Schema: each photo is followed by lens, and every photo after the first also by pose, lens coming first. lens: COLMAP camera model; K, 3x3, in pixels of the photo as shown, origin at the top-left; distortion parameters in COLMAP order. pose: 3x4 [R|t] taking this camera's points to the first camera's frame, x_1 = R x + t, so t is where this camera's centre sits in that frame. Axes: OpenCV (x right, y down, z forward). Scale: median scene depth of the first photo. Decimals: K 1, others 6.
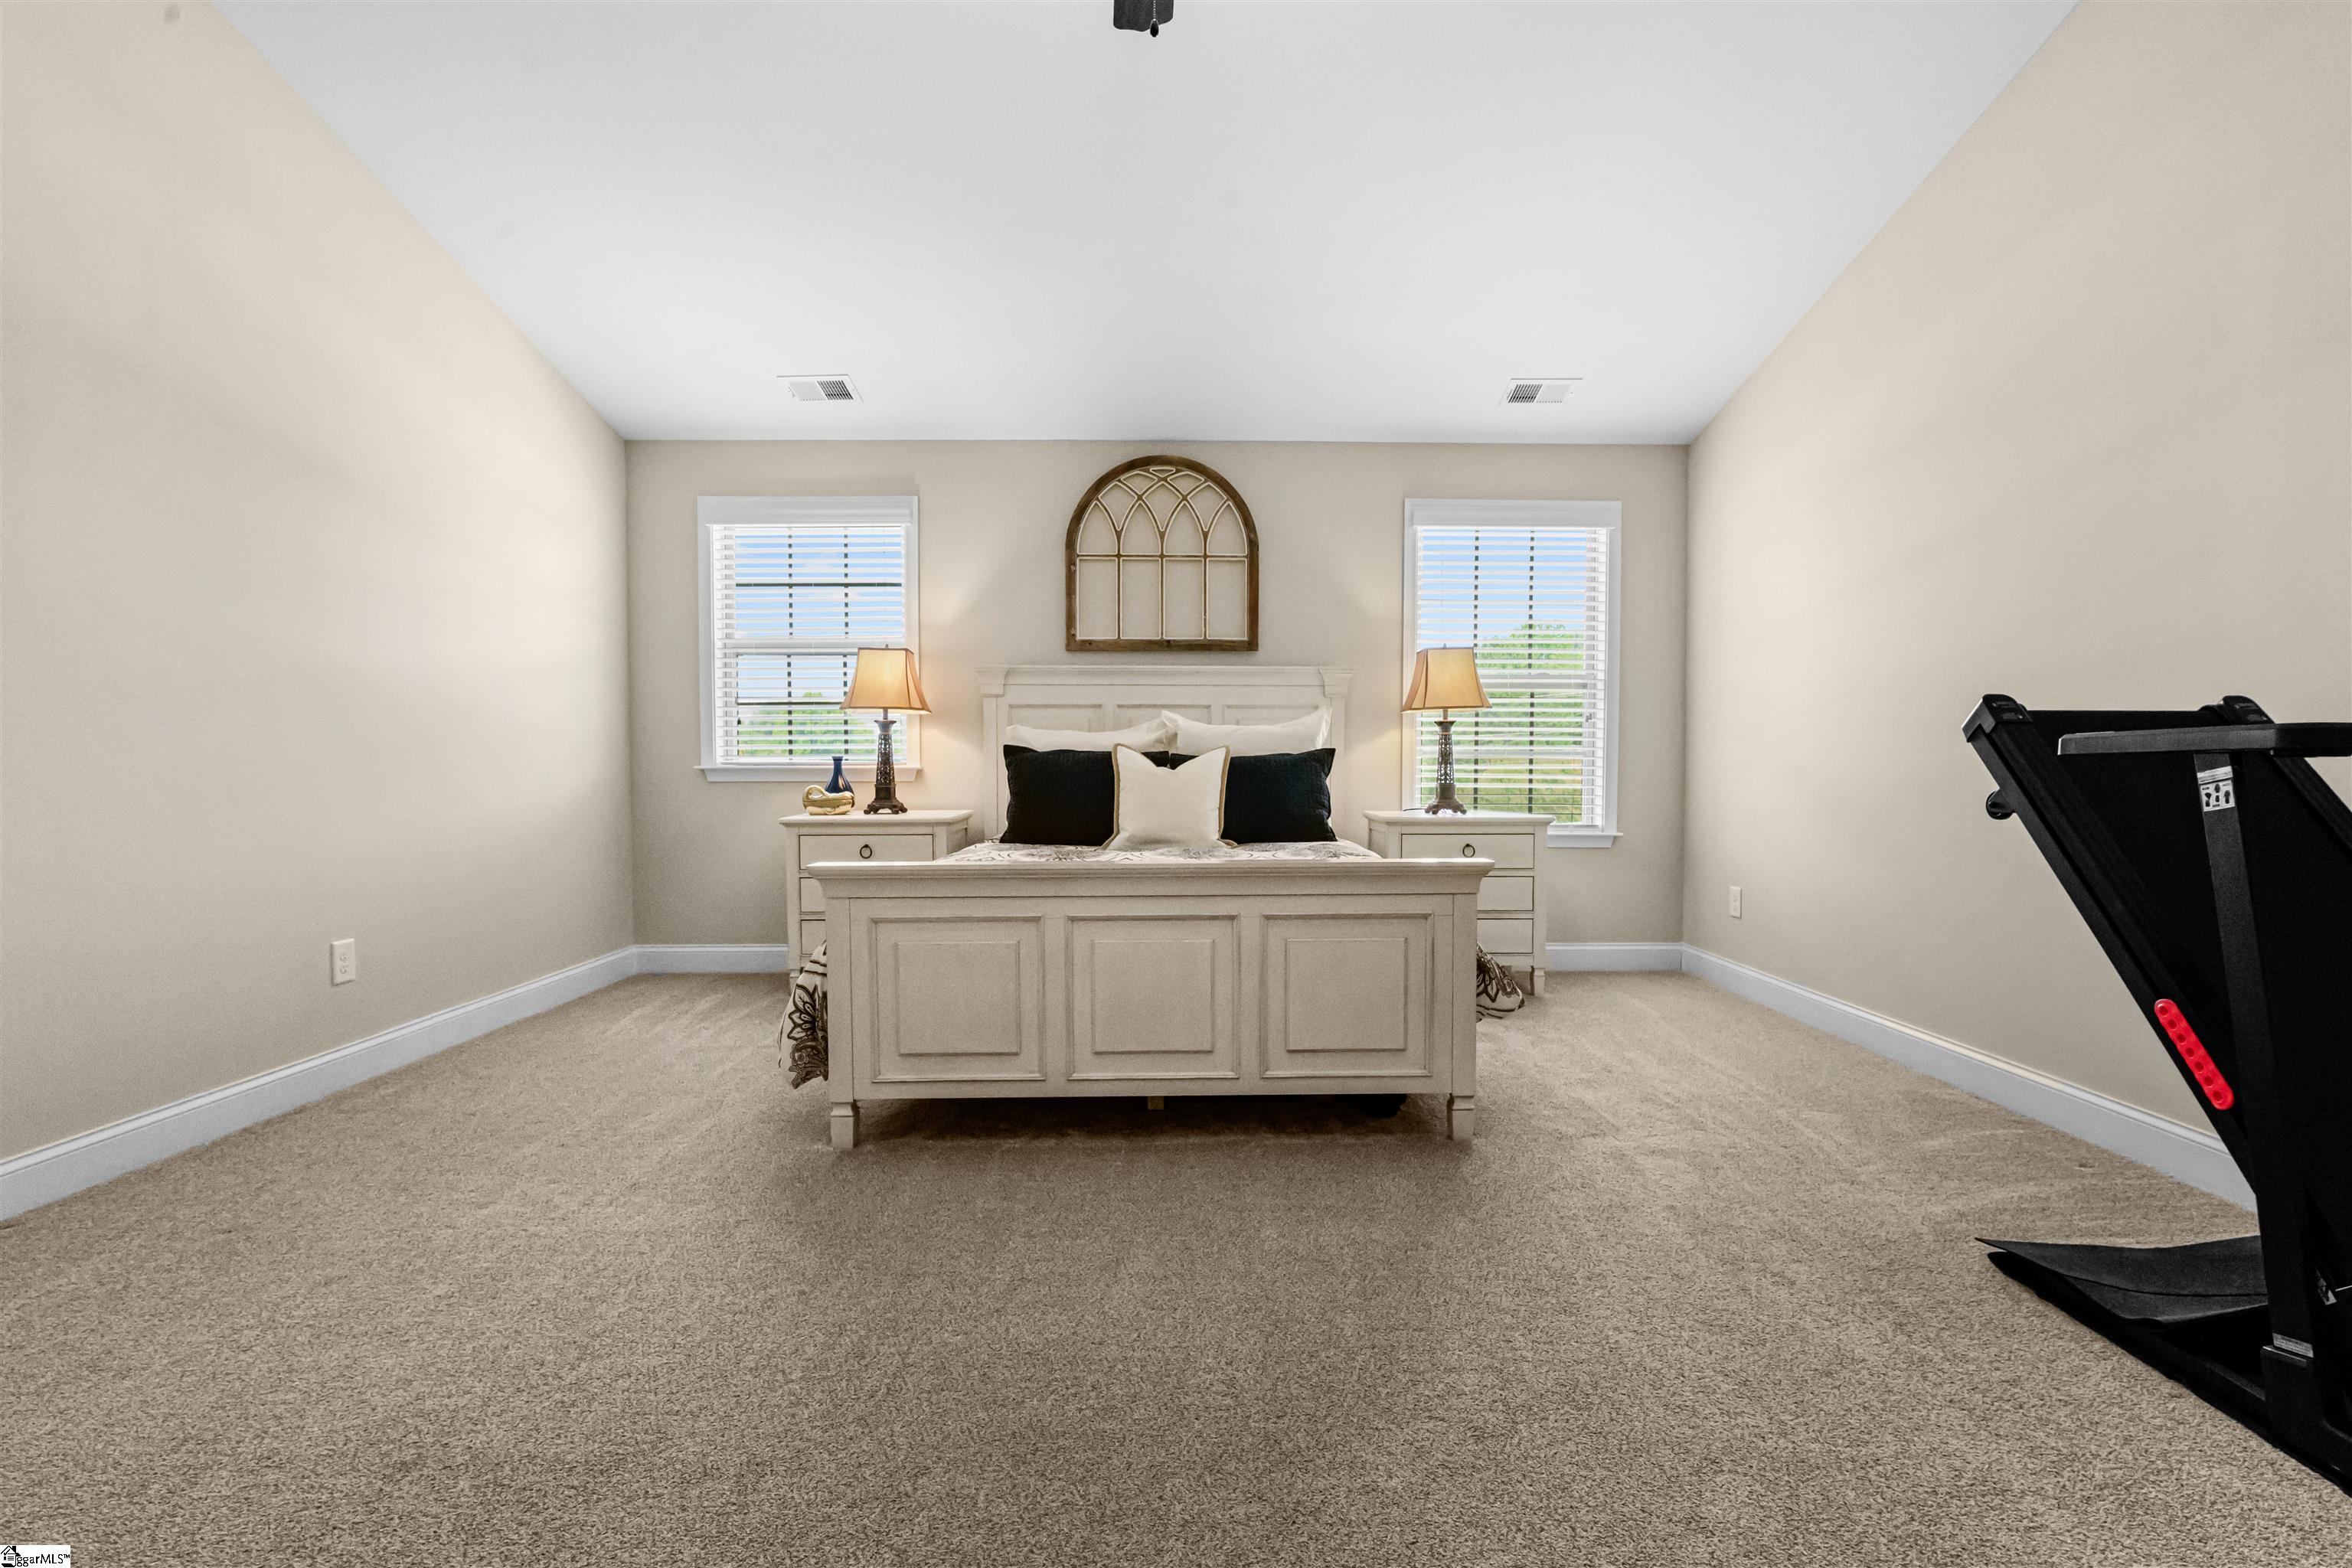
lens RADIAL K [[1040.4, 0, 1163.8], [0, 1040.4, 776.7], [0, 0, 1]] dist [-0.009928, -0.007125]
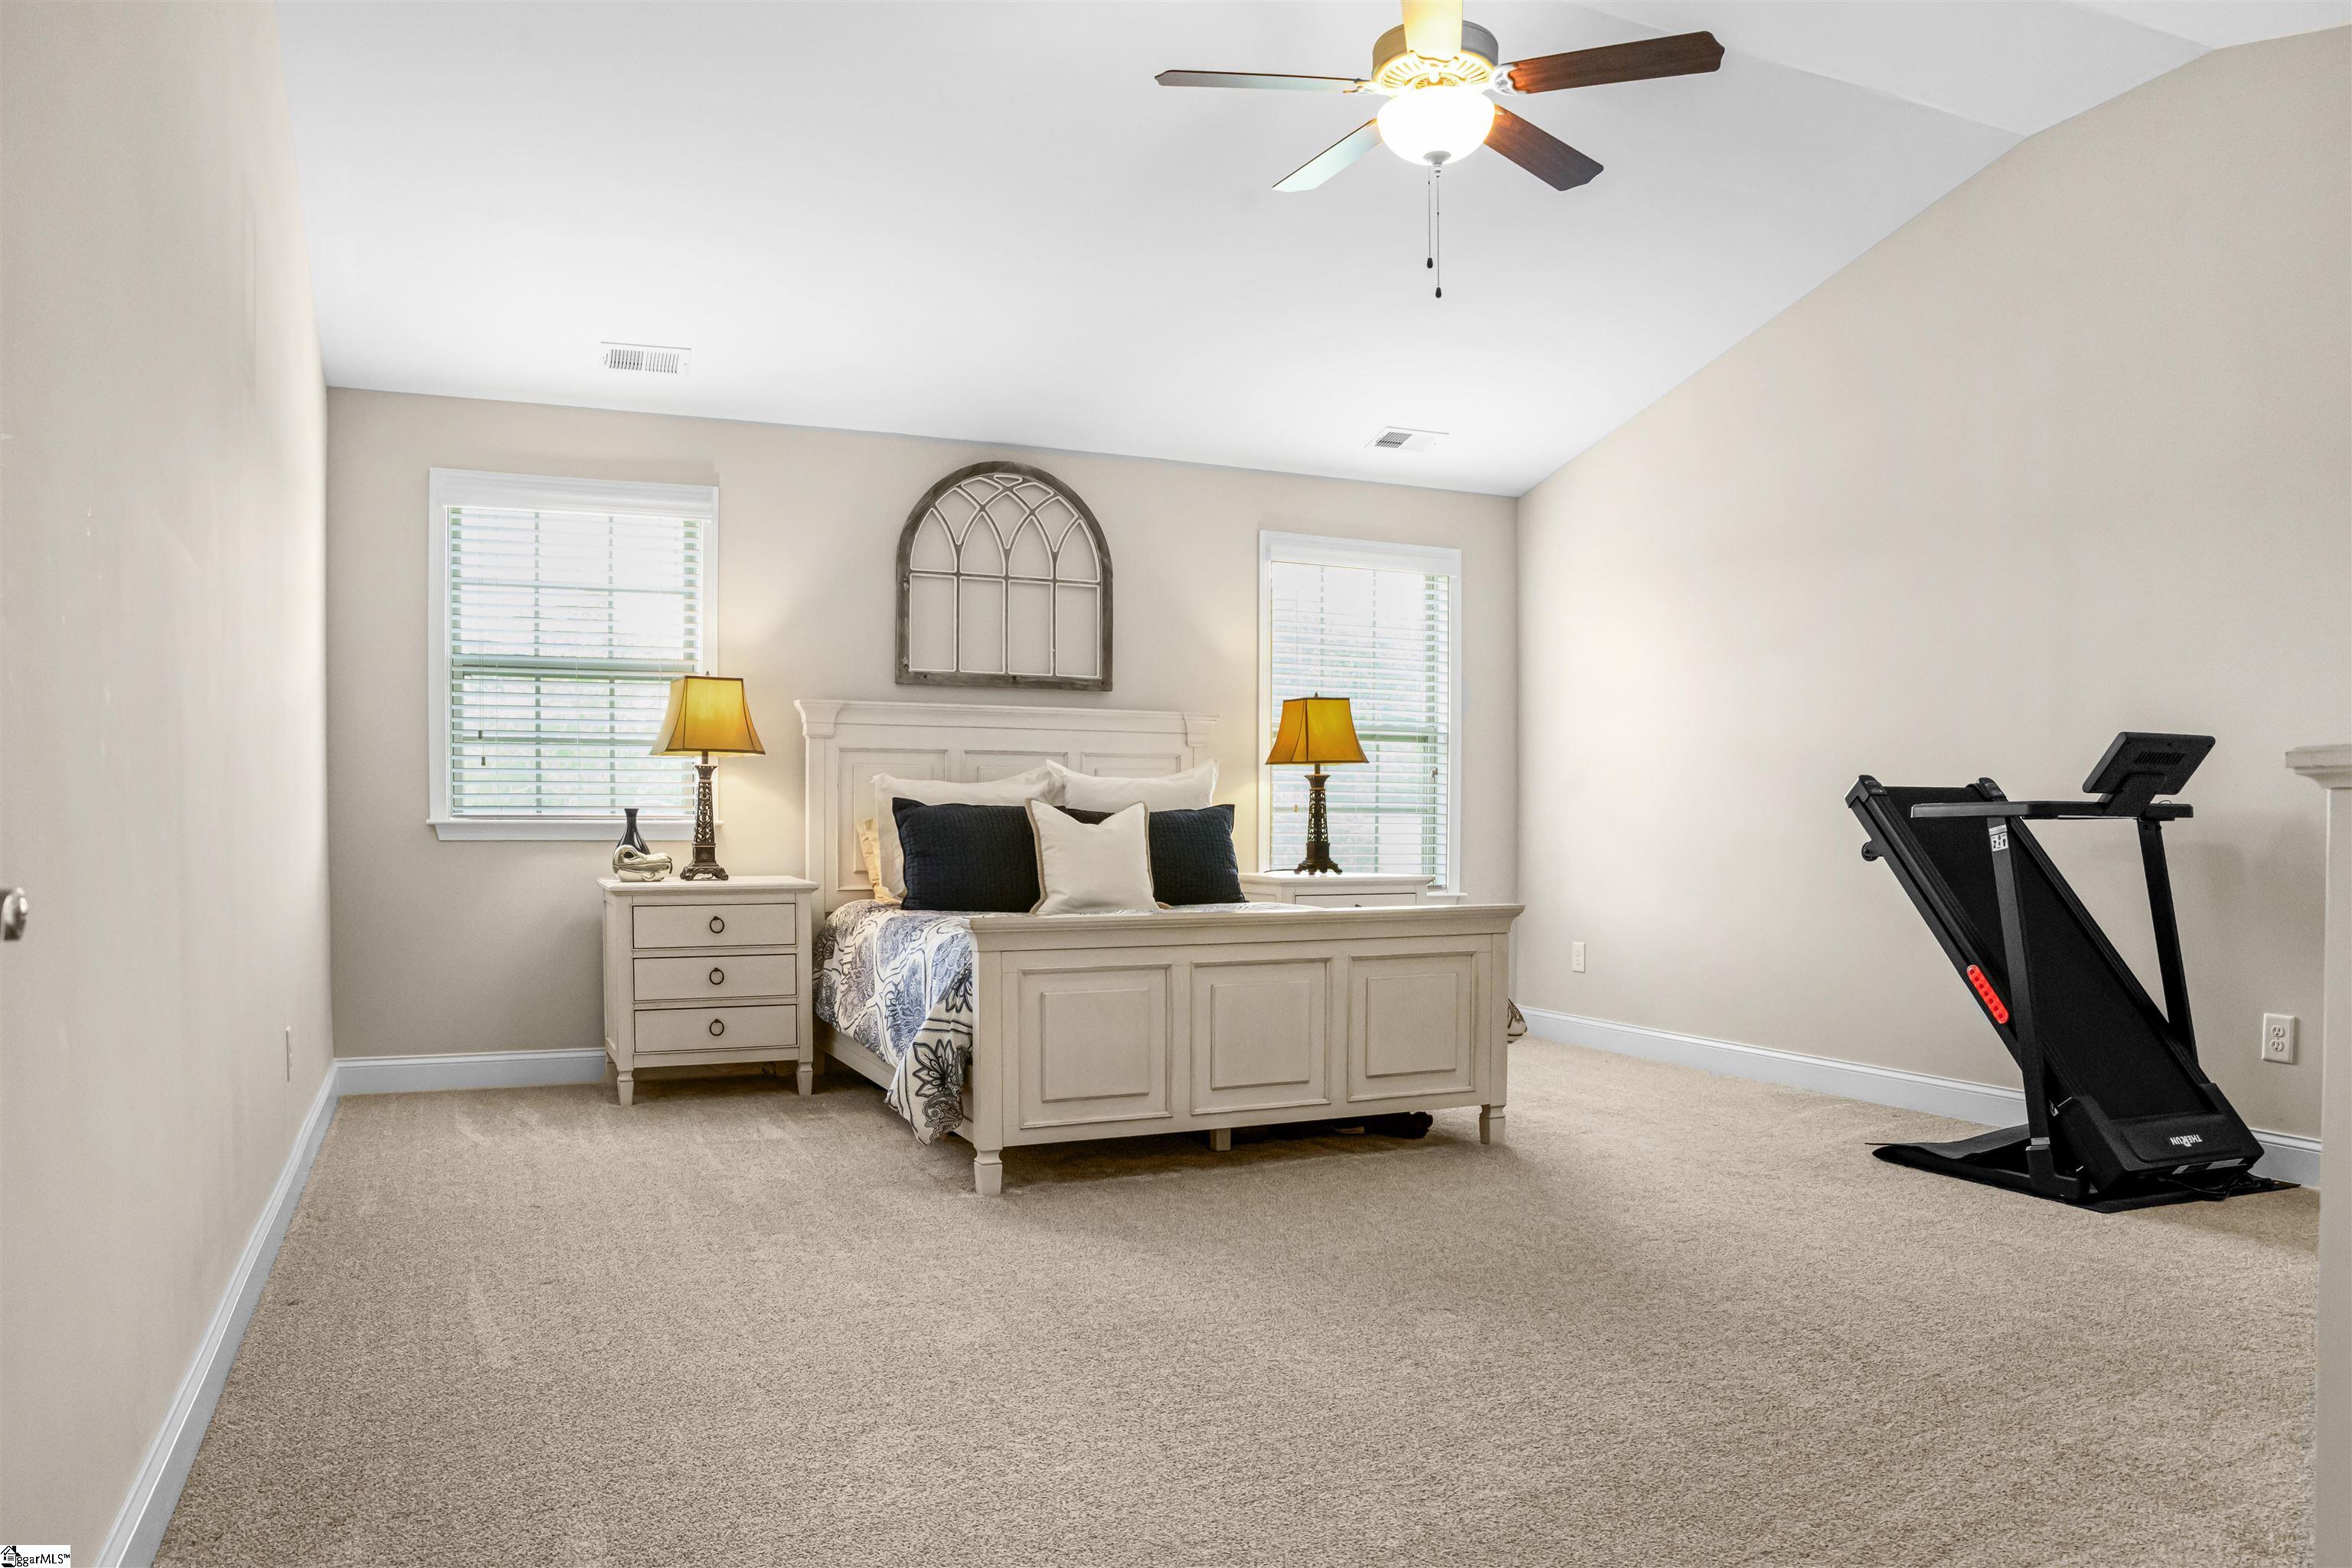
lens RADIAL K [[1612.5, 0, 1172.9], [0, 1612.5, 792.2], [0, 0, 1]] dist [-0.108288, 0.011623]
pose [[0.923172, 0.009580, 0.384268, -0.443294], [0.001122, 0.999618, -0.027618, 0.002085], [-0.384386, 0.025928, 0.922808, -0.315949]]
